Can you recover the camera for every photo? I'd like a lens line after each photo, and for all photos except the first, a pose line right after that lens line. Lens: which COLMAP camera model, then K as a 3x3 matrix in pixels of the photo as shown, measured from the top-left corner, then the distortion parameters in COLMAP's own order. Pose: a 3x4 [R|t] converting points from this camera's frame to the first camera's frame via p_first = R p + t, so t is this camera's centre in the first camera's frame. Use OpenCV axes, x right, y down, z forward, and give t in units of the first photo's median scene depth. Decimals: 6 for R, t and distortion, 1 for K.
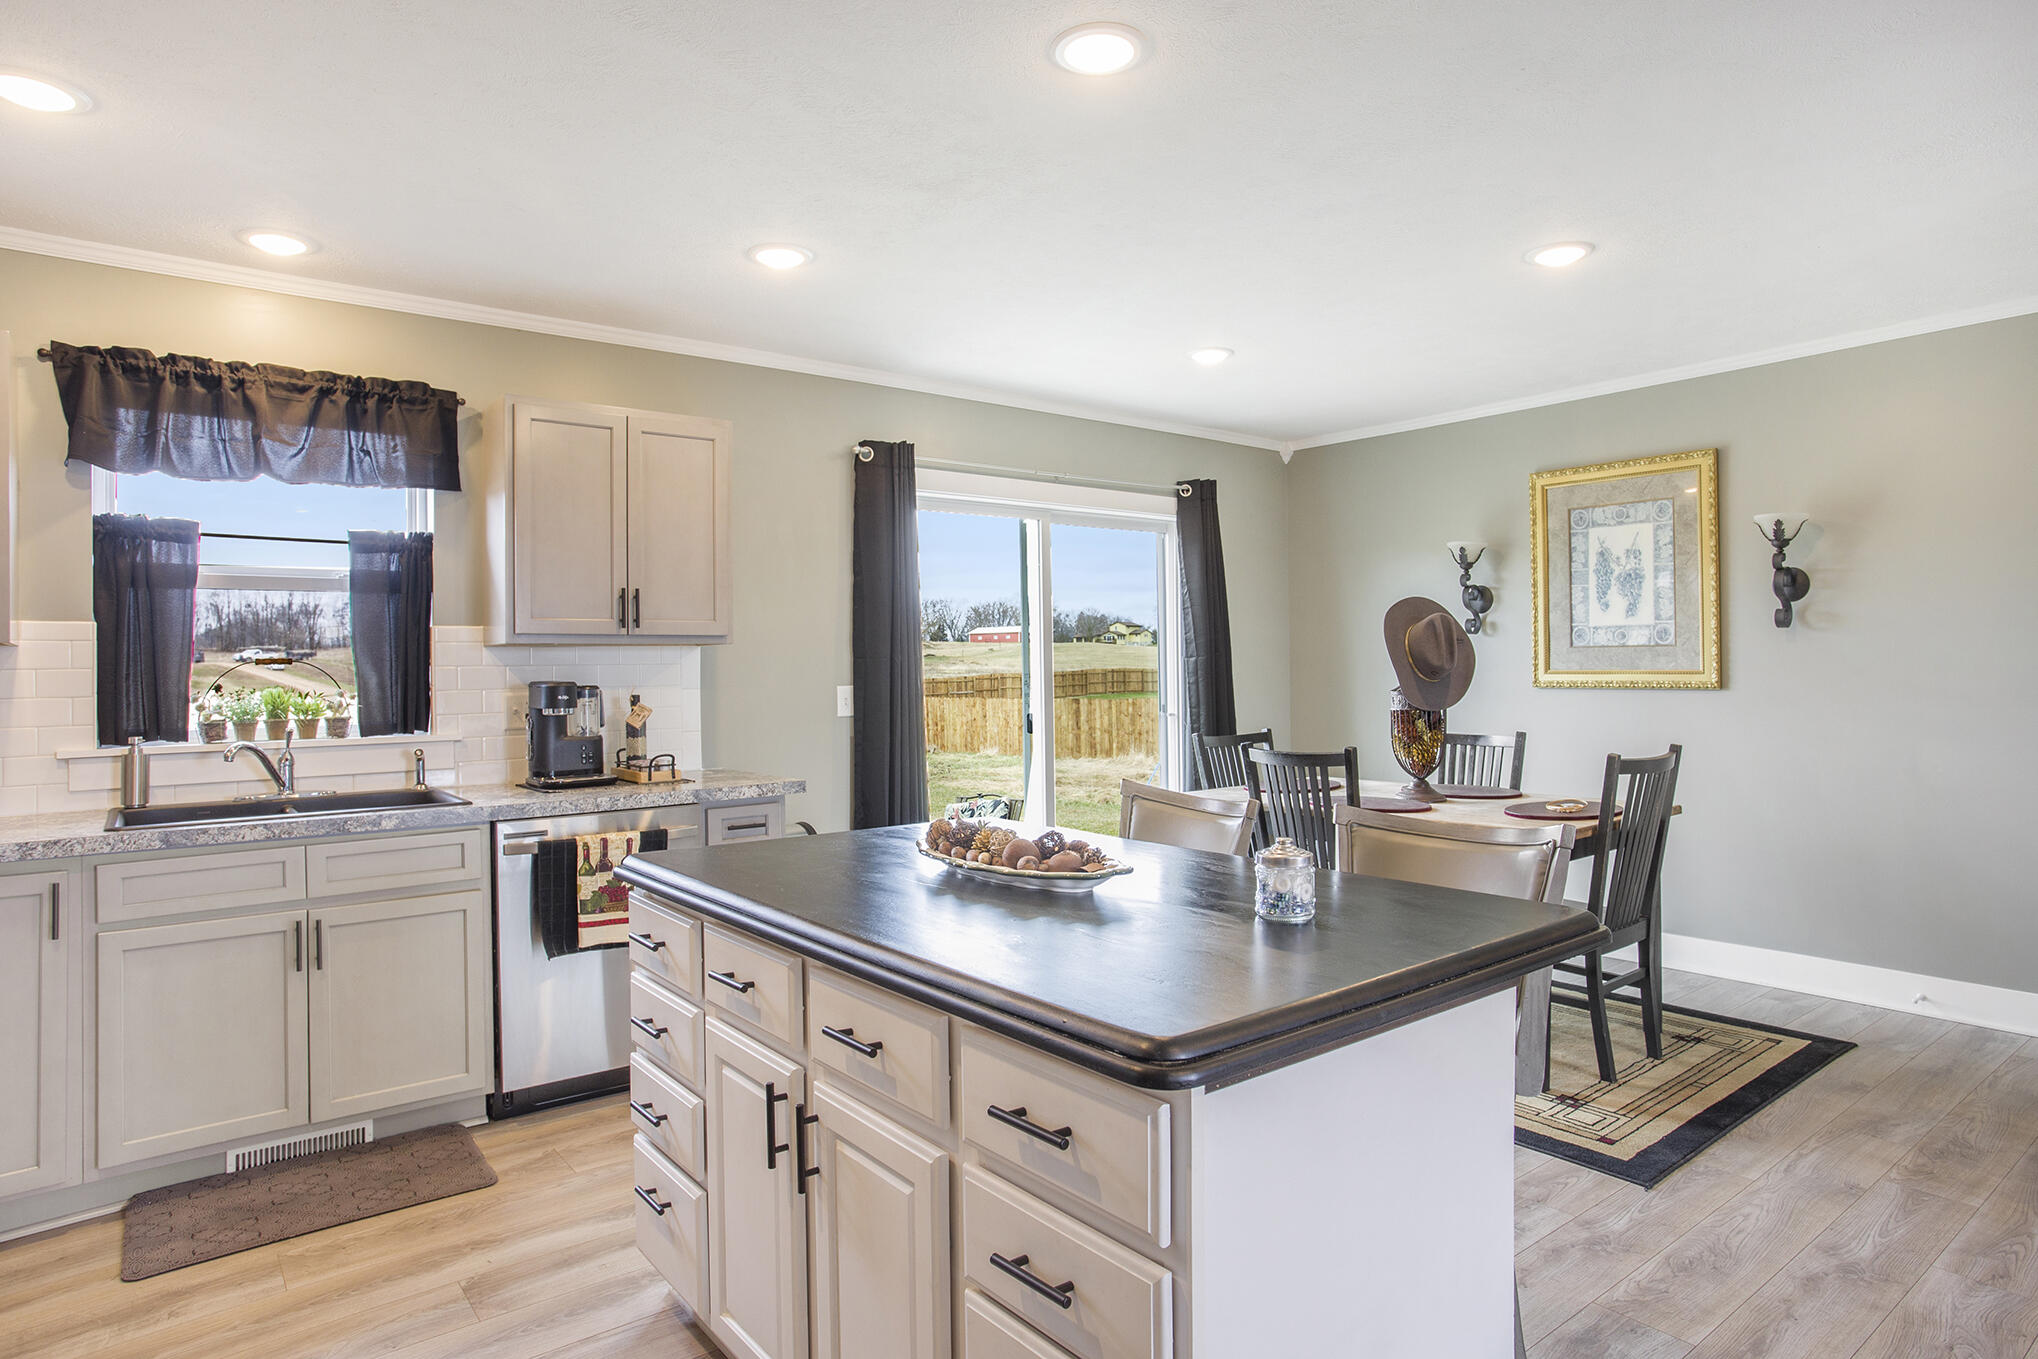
lens RADIAL K [[1207.6, 0, 1039.7], [0, 1207.6, 658.7], [0, 0, 1]] dist [-0.020736, 0.008625]
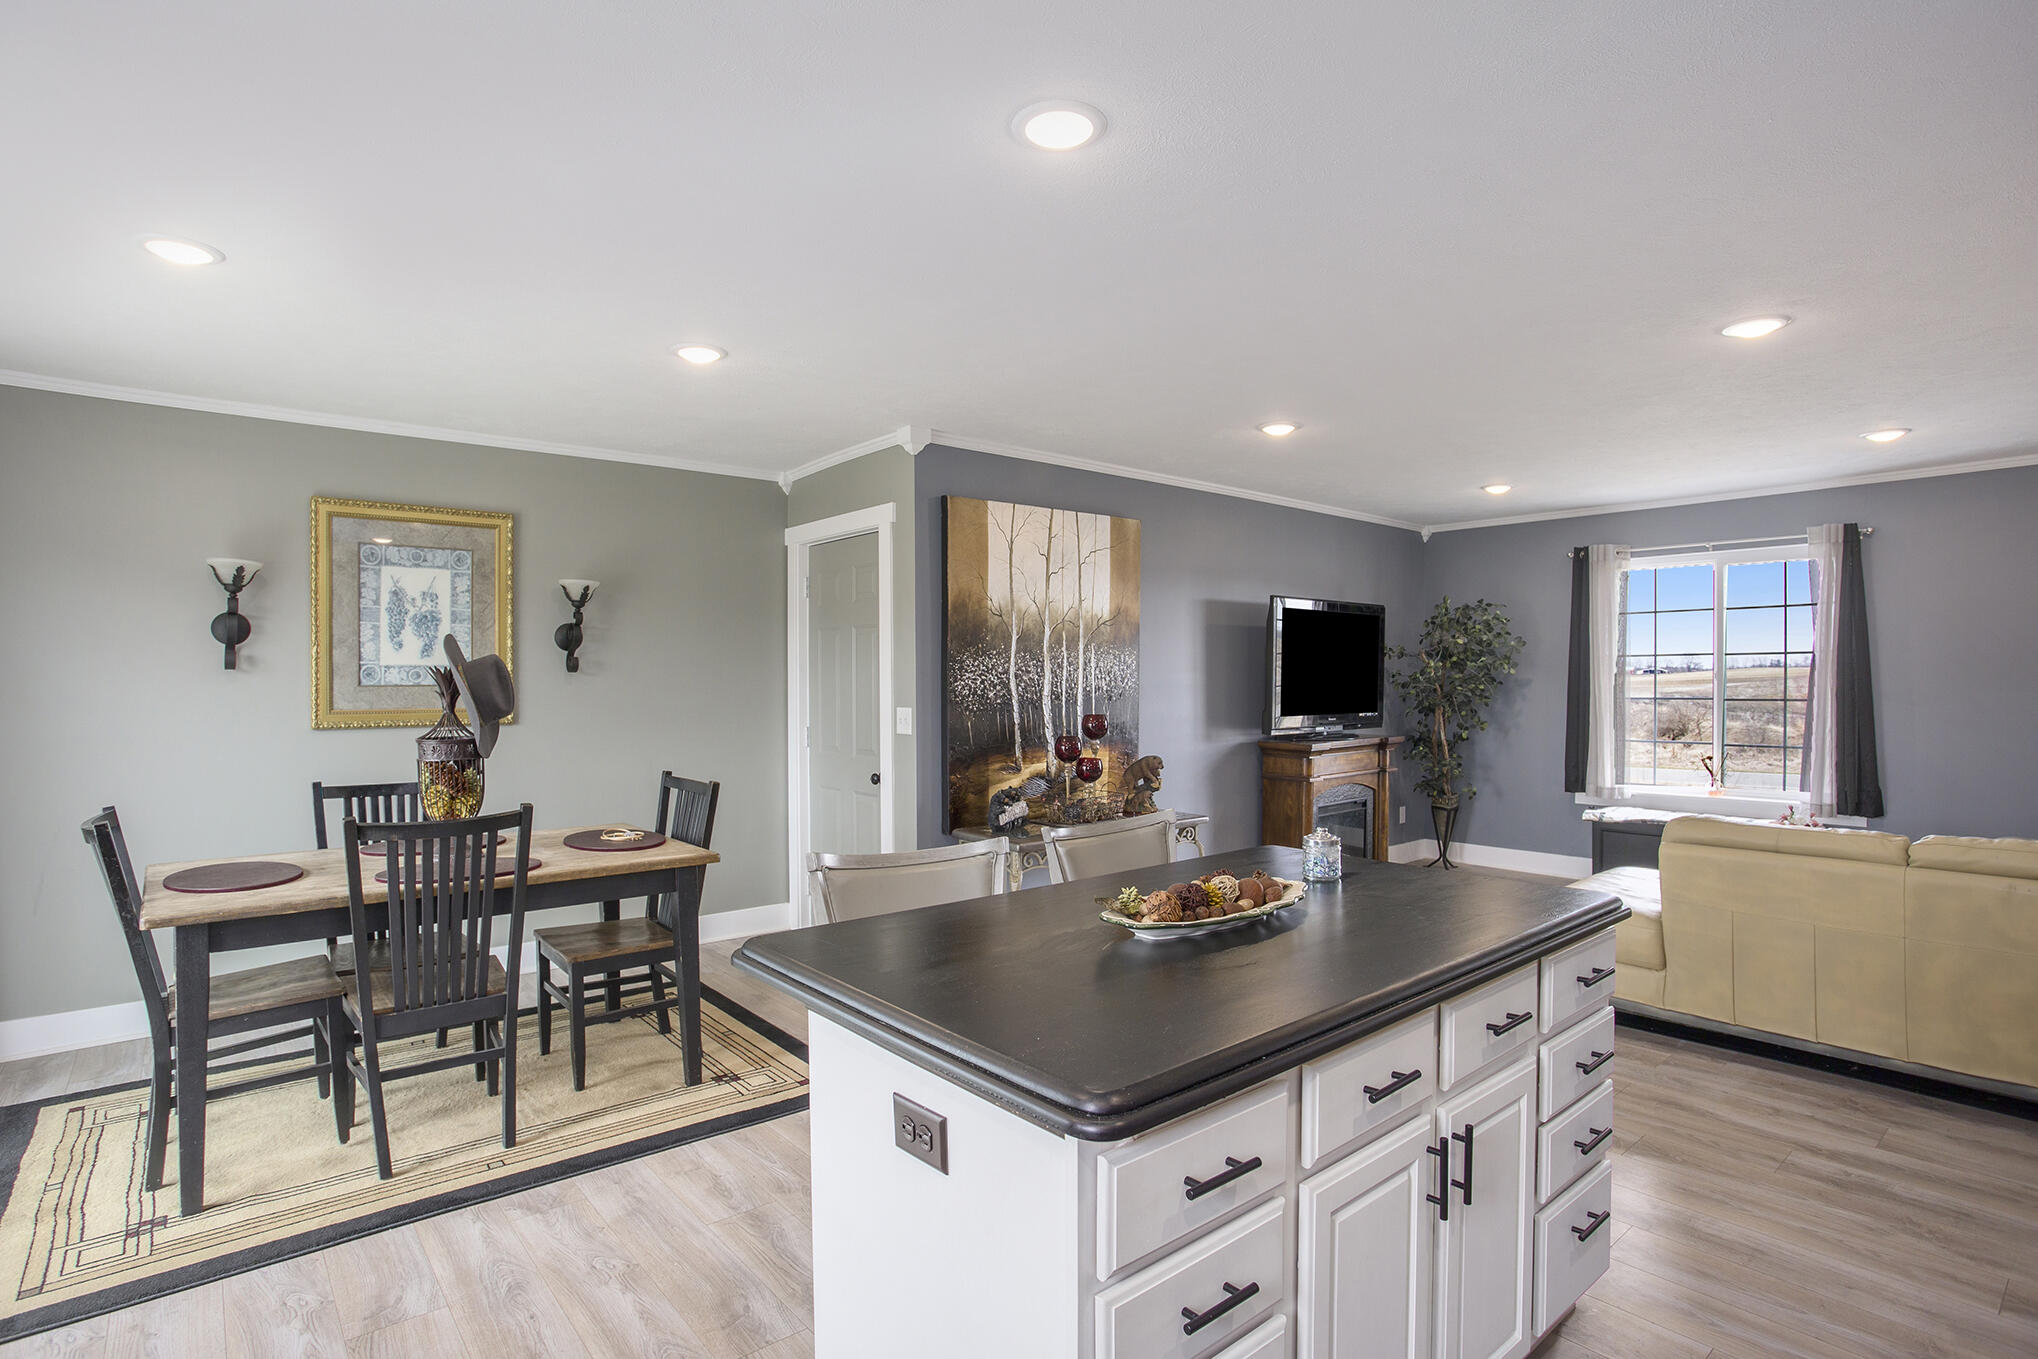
lens RADIAL K [[1026.0, 0, 1016.8], [0, 1026.0, 662.2], [0, 0, 1]] dist [-0.017876, 0.001893]
pose [[0.010132, 0.038066, 0.999224, -0.418703], [0.002868, 0.999270, -0.038096, 0.004533], [-0.999945, 0.003252, 0.010015, 0.533093]]
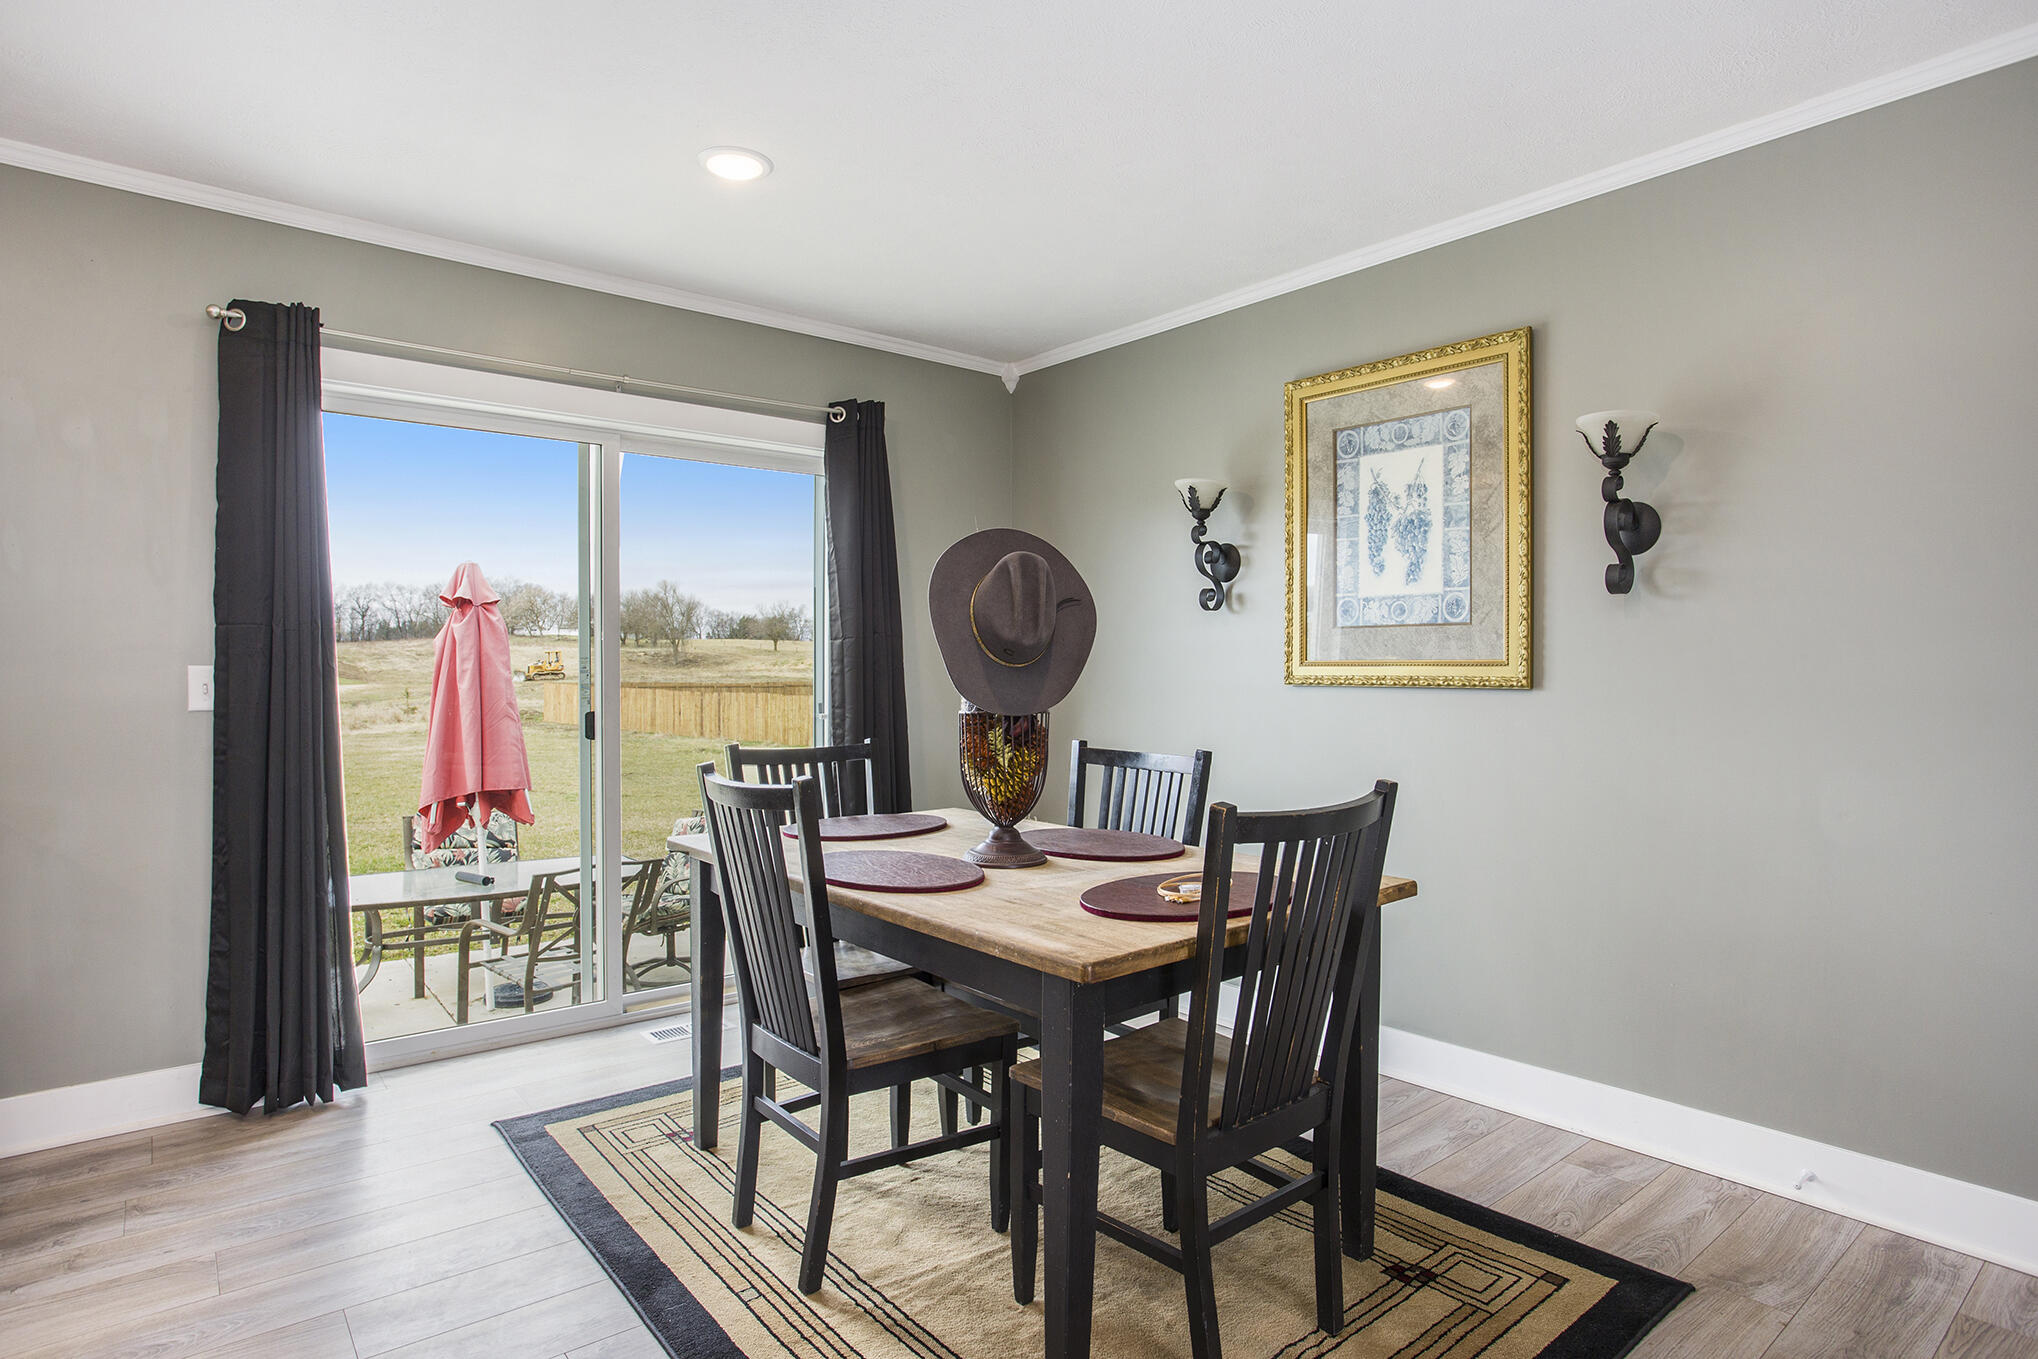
lens RADIAL K [[1114.9, 0, 1023.9], [0, 1114.9, 696.6], [0, 0, 1]] dist [-0.033503, 0.011830]
pose [[0.999953, 0.009640, -0.000626, 0.298217], [-0.009619, 0.999574, 0.027564, 0.016672], [0.000892, -0.027557, 0.999620, 0.398765]]
